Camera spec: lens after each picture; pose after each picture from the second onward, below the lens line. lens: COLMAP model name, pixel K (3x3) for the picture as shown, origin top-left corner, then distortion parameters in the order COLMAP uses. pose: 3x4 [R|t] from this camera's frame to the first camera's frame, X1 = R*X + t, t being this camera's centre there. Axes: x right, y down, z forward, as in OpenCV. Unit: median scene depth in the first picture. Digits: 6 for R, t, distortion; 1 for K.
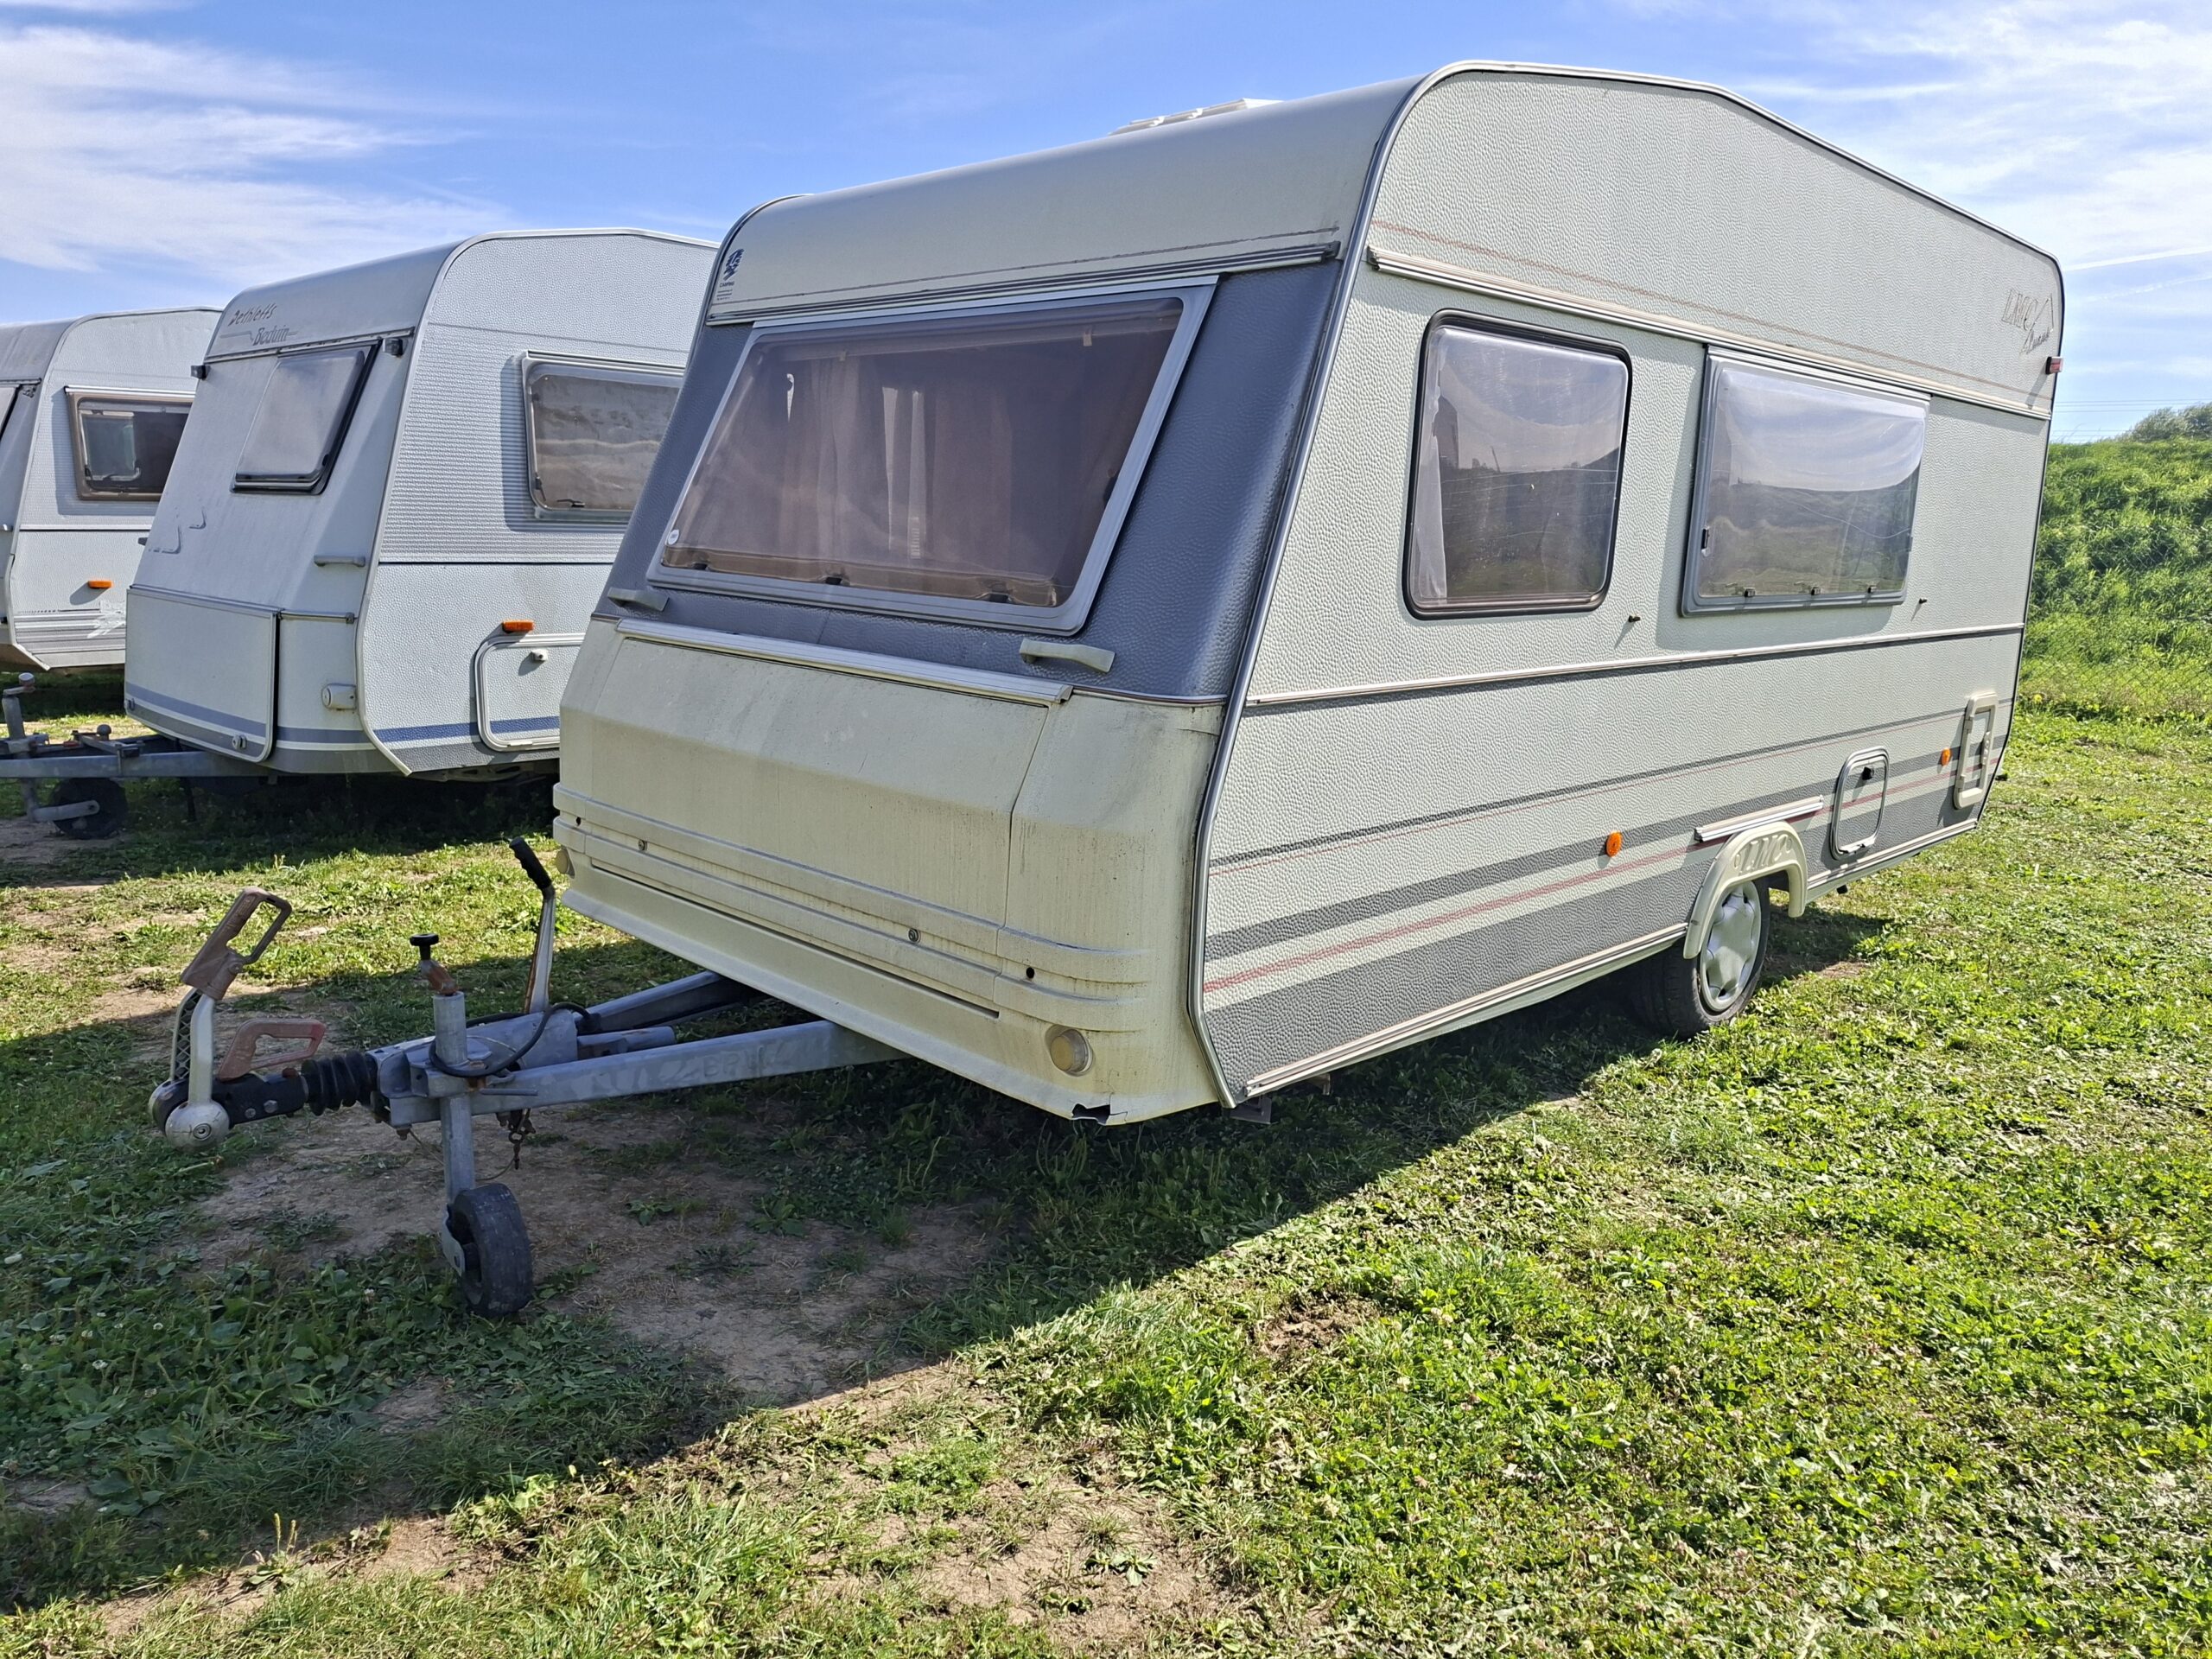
lens RADIAL K [[1574.3, 0, 1104.8], [0, 1574.3, 829.6], [0, 0, 1]] dist [0.041522, -0.028272]
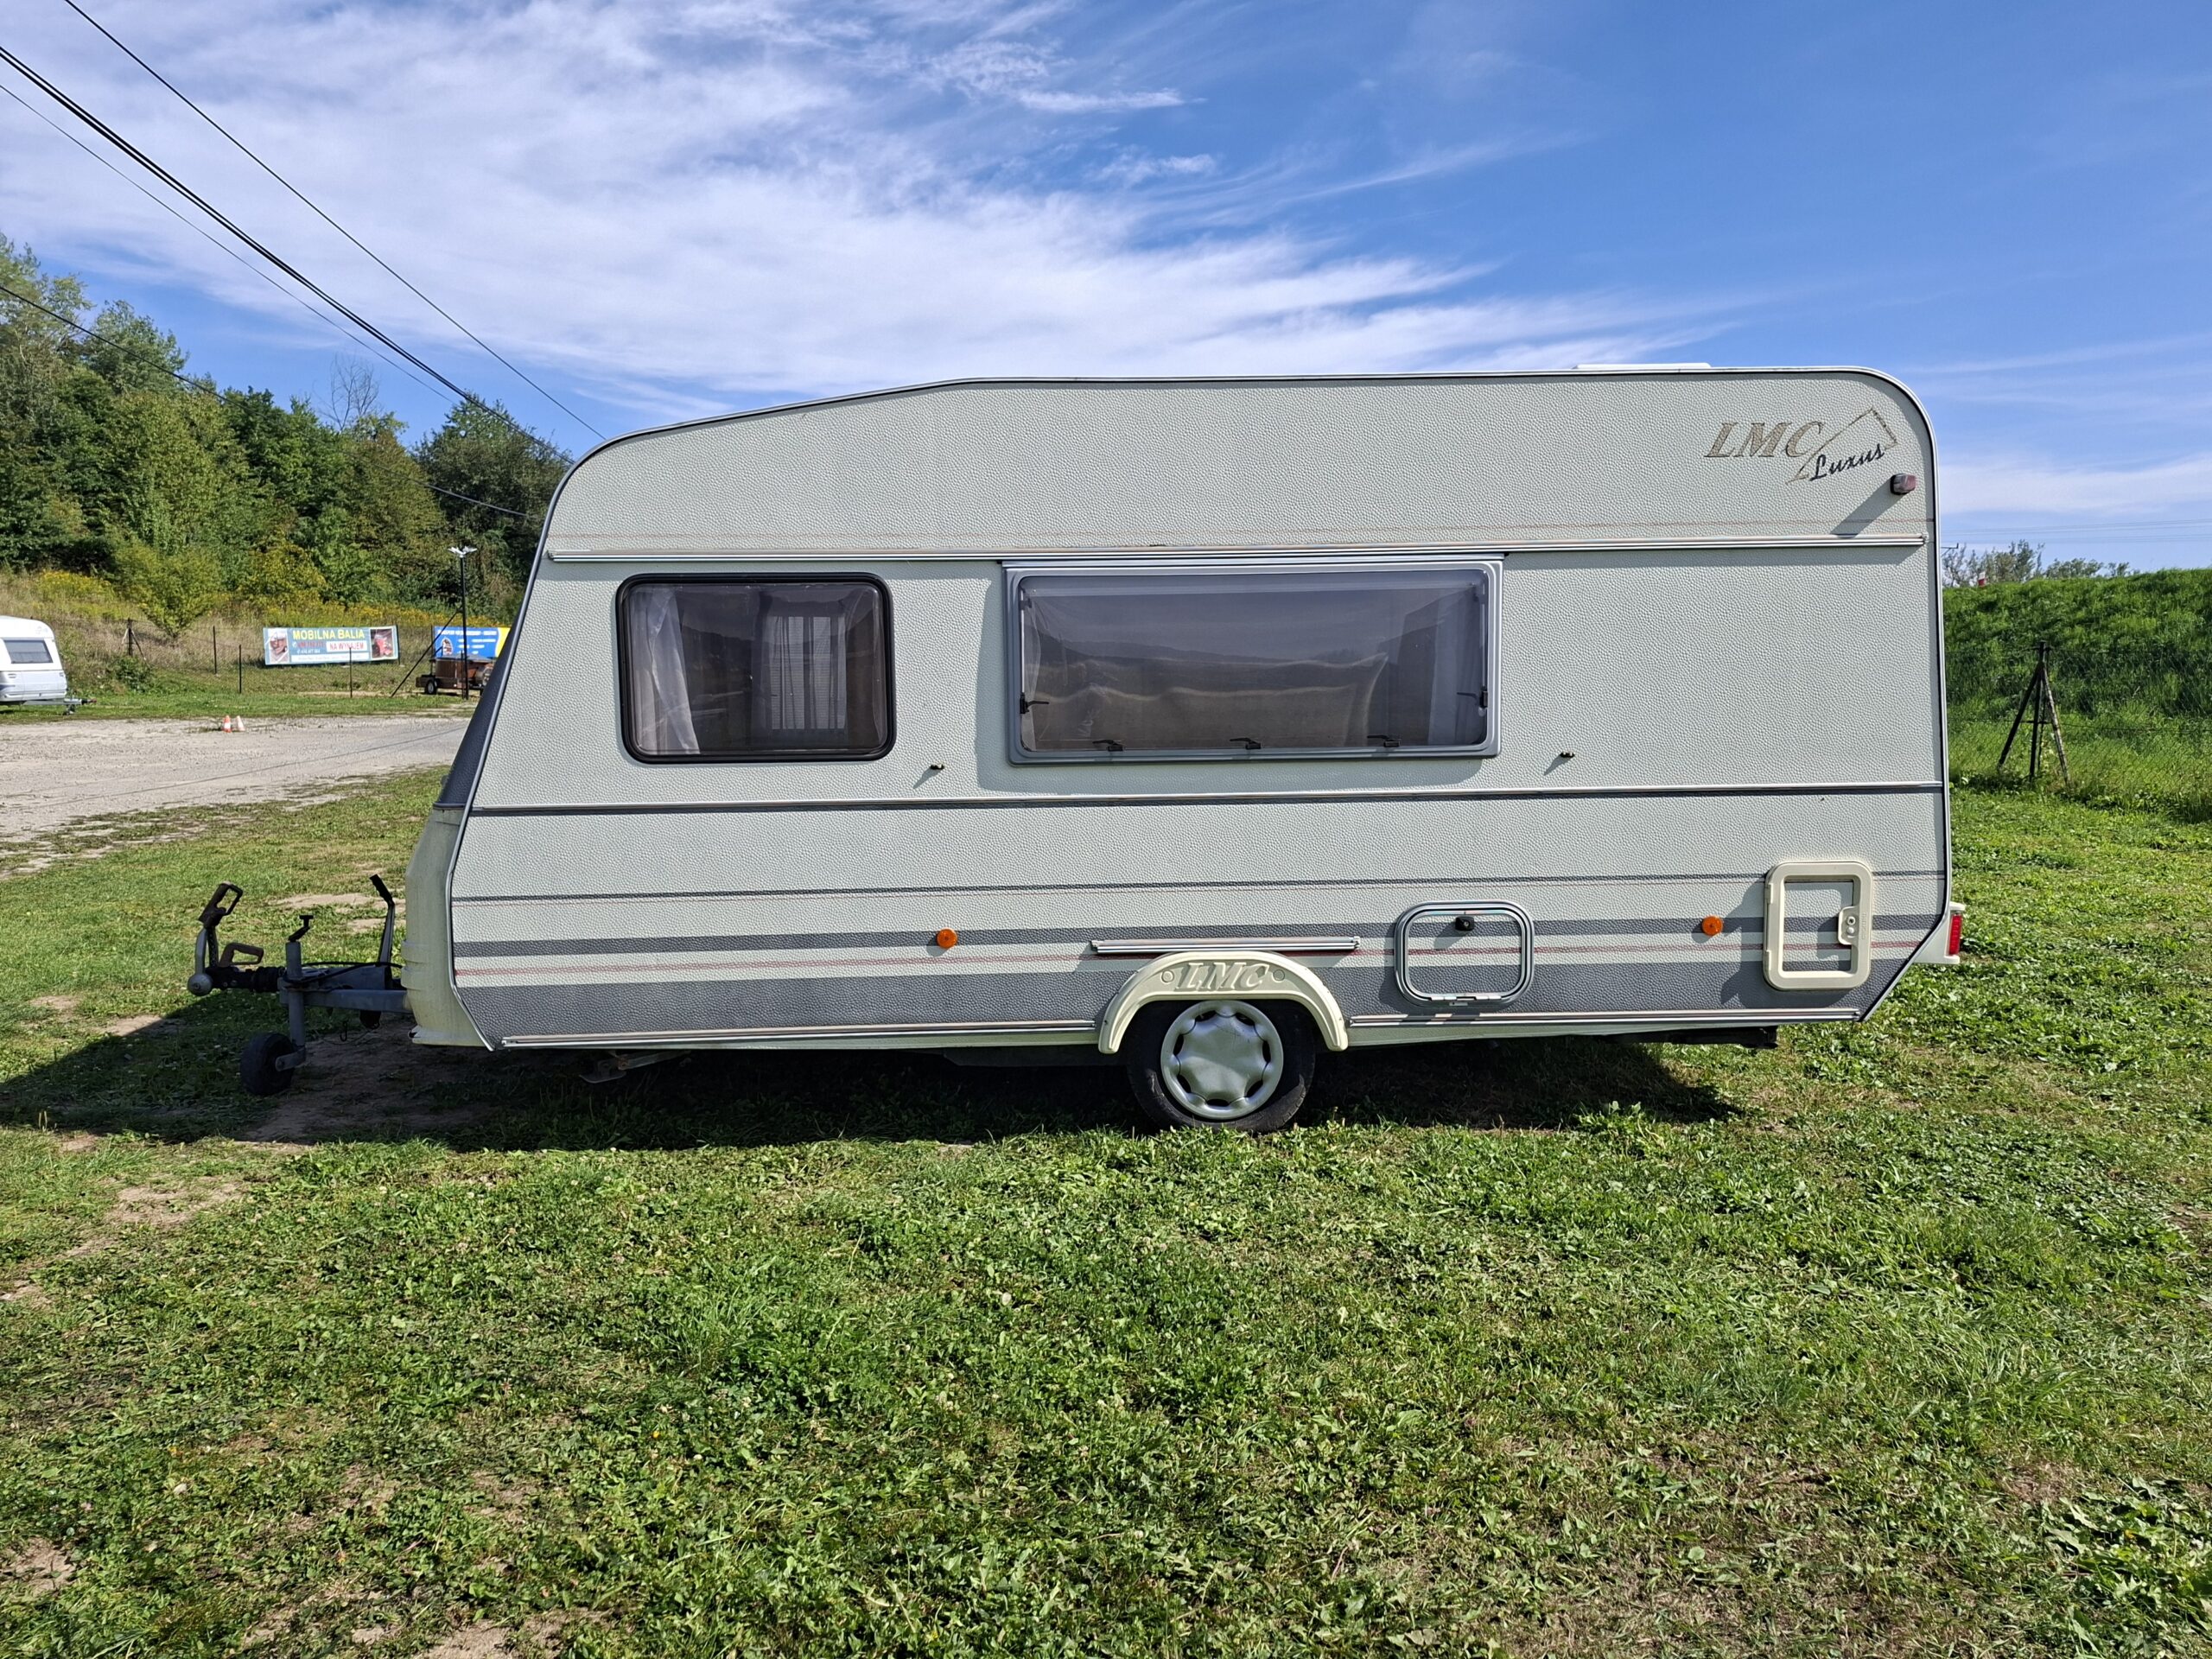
lens RADIAL K [[1574.3, 0, 1103.2], [0, 1574.3, 811.7], [0, 0, 1]] dist [0.041522, -0.028272]
pose [[0.725416, 0.021510, -0.687975, 1.344947], [-0.099779, 0.992240, -0.074187, -0.011994], [0.681041, 0.122462, 0.721933, 0.144667]]
